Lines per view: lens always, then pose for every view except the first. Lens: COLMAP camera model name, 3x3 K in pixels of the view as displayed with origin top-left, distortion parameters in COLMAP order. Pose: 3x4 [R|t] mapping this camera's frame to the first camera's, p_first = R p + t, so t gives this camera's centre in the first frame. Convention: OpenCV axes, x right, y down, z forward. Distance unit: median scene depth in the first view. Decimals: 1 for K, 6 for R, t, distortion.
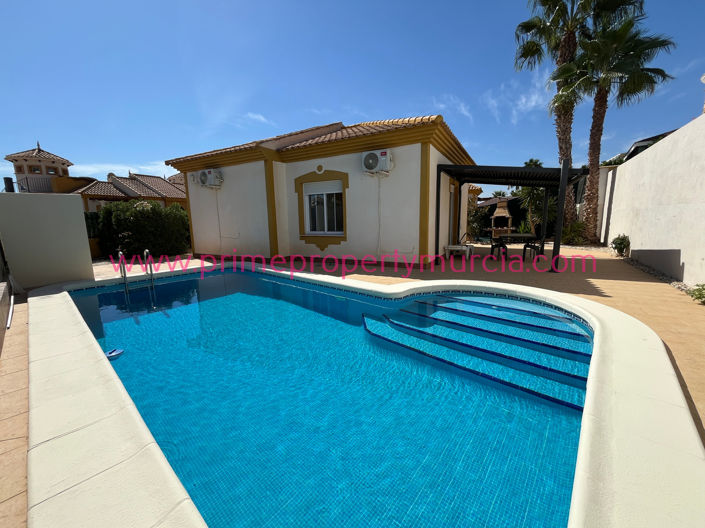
lens RADIAL K [[288.3, 0, 352.5], [0, 288.3, 264.0], [0, 0, 1]] dist [-0.000855, -0.000156]
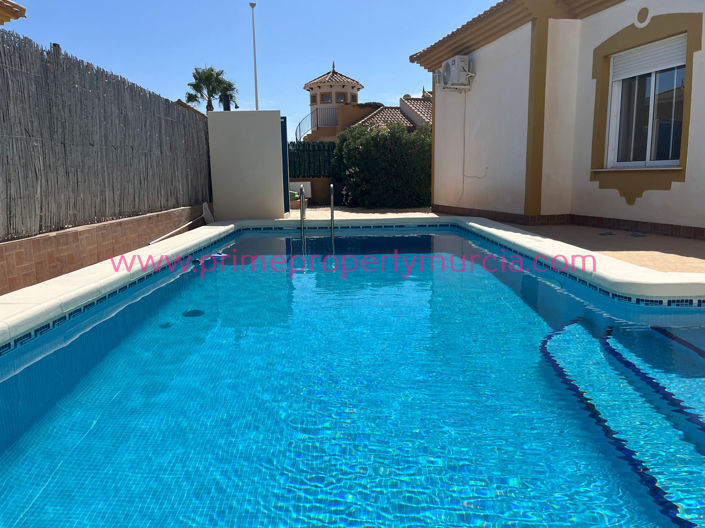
lens RADIAL K [[550.8, 0, 352.5], [0, 550.8, 264.0], [0, 0, 1]] dist [0.079286, -0.097777]
pose [[0.670519, 0.124827, -0.731316, 0.244432], [-0.117223, 0.991187, 0.061707, 0.042090], [0.732573, 0.044352, 0.679242, 0.101959]]
